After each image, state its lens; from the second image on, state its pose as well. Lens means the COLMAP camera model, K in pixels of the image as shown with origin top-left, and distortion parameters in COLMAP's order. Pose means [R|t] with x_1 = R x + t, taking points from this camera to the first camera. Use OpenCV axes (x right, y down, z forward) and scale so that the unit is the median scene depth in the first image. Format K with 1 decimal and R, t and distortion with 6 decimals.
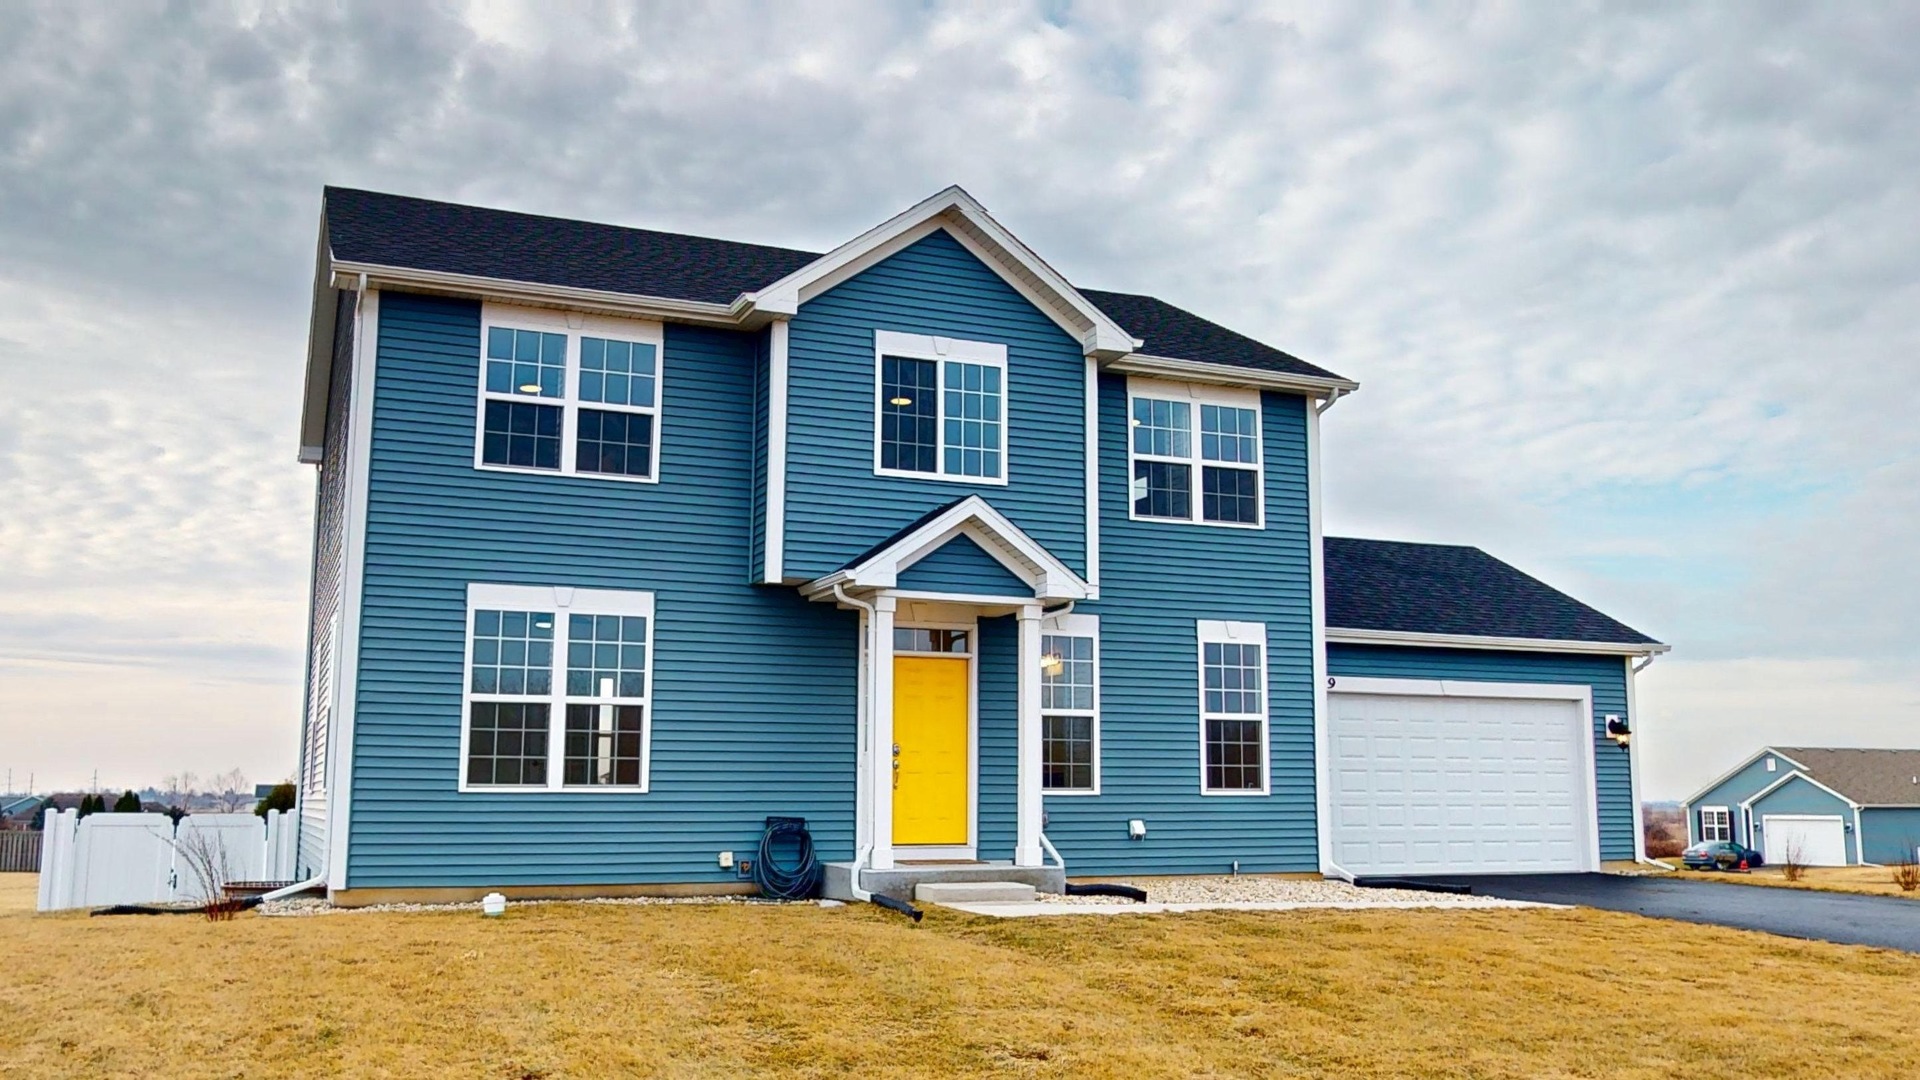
lens RADIAL K [[1722.1, 0, 960.0], [0, 1722.1, 540.0], [0, 0, 1]] dist [0.001001, 0.002625]
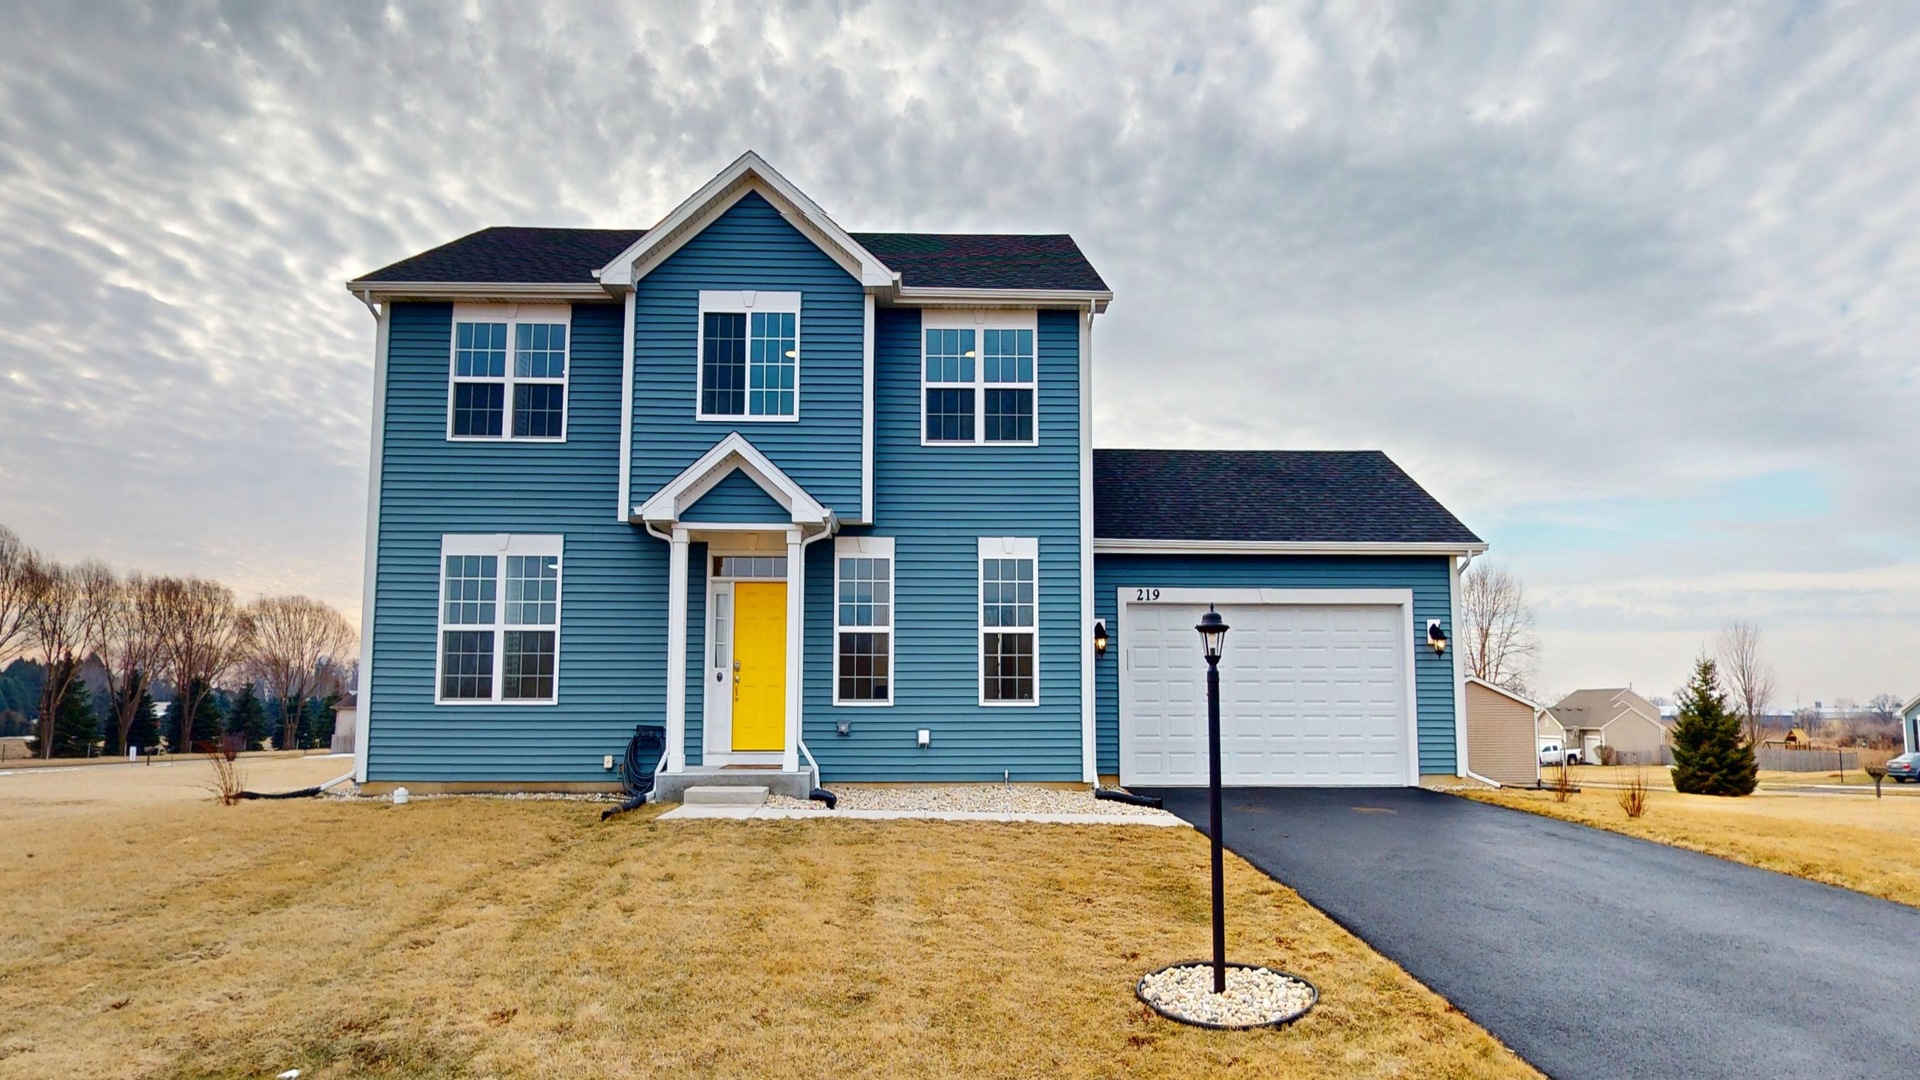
lens RADIAL K [[1431.4, 0, 960.0], [0, 1431.4, 540.0], [0, 0, 1]] dist [-0.001344, -0.000528]
pose [[0.930647, -0.044195, -0.363239, 0.438106], [0.055131, 0.998283, 0.019789, 0.030071], [0.361741, -0.038442, 0.931486, 0.192624]]
